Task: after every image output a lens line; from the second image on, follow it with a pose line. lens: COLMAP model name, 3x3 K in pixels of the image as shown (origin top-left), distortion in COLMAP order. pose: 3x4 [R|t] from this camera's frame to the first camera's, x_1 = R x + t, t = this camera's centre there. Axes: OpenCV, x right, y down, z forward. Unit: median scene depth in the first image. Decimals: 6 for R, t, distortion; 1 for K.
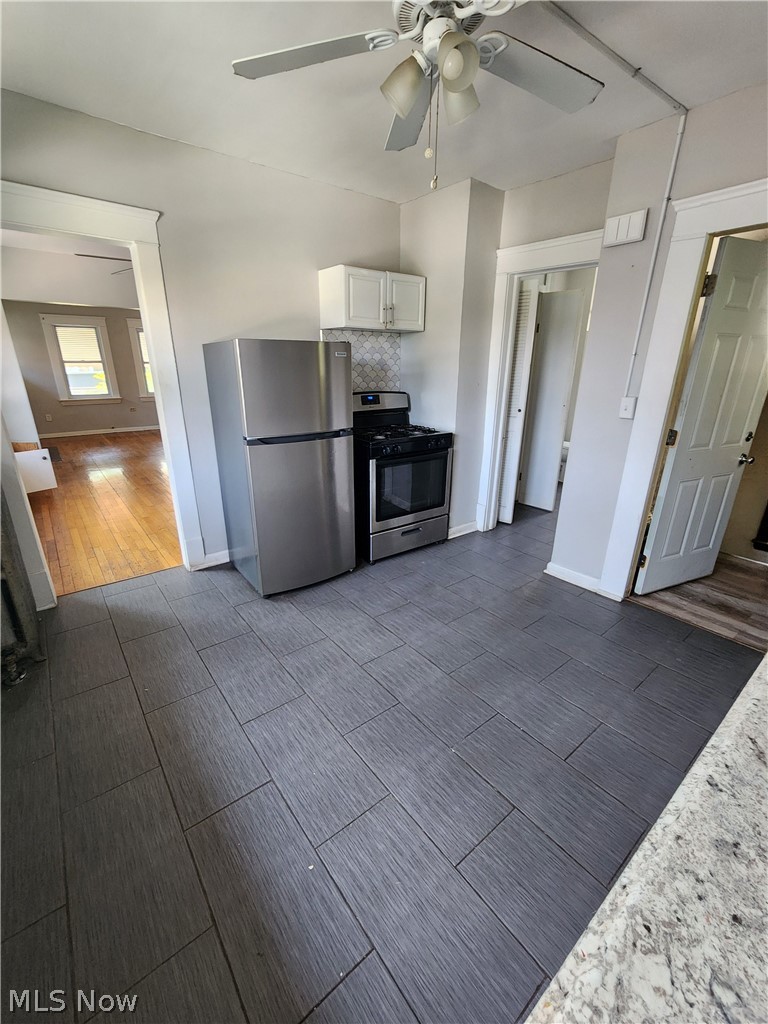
lens RADIAL K [[427.6, 0, 384.0], [0, 427.6, 512.0], [0, 0, 1]] dist [-0.001603, 0.000162]
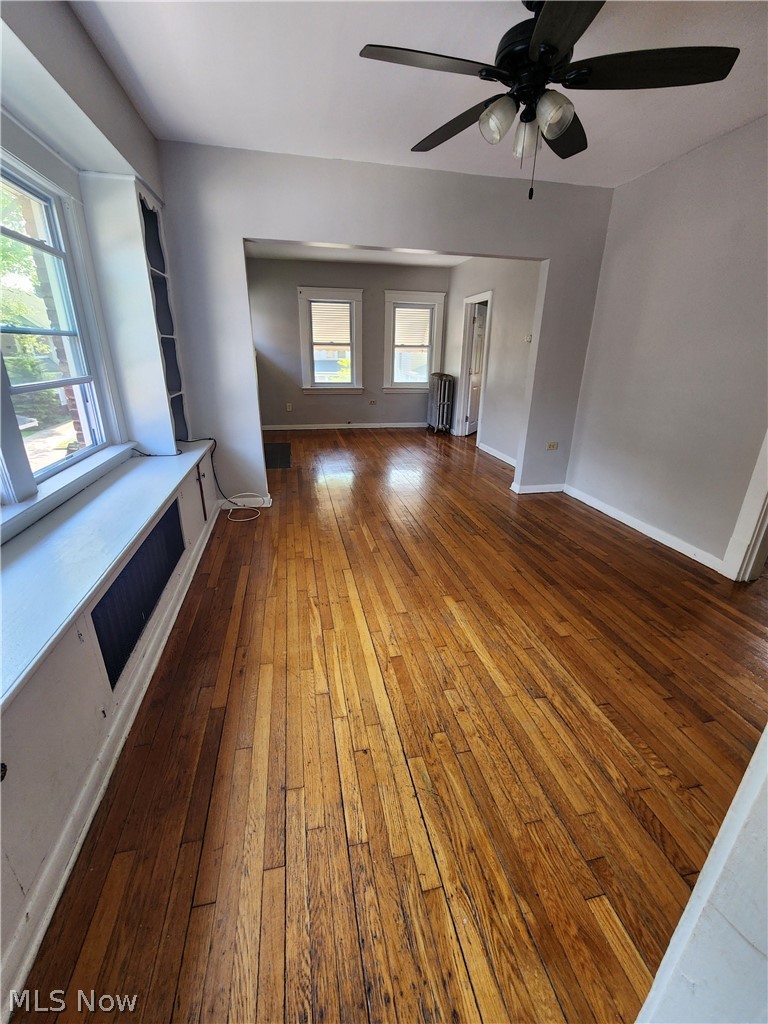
lens RADIAL K [[427.6, 0, 384.0], [0, 427.6, 512.0], [0, 0, 1]] dist [-0.001603, 0.000162]
pose [[0.891845, 0.168568, -0.419759, -0.200204], [-0.161970, 0.985445, 0.051607, -0.083768], [0.422349, 0.021963, 0.906167, 0.283208]]
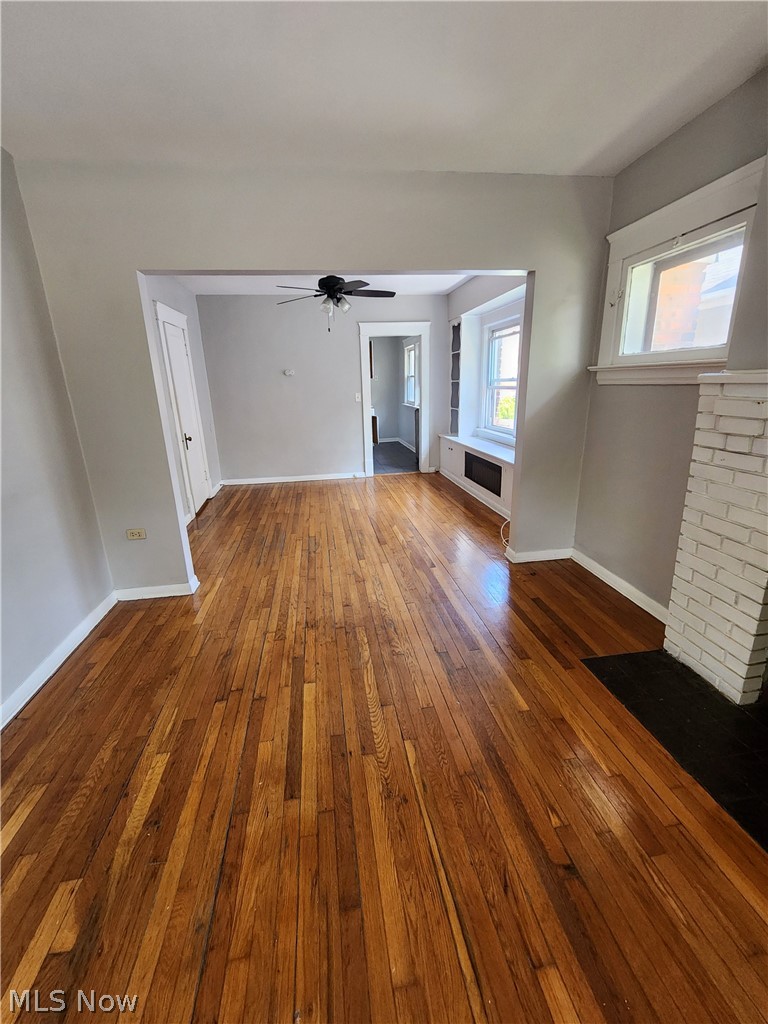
lens RADIAL K [[427.6, 0, 384.0], [0, 427.6, 512.0], [0, 0, 1]] dist [-0.001603, 0.000162]
pose [[-0.865708, -0.123023, 0.485196, -0.597502], [0.192828, 0.812548, 0.550075, -0.335822], [-0.461917, 0.569764, -0.679707, 0.963728]]
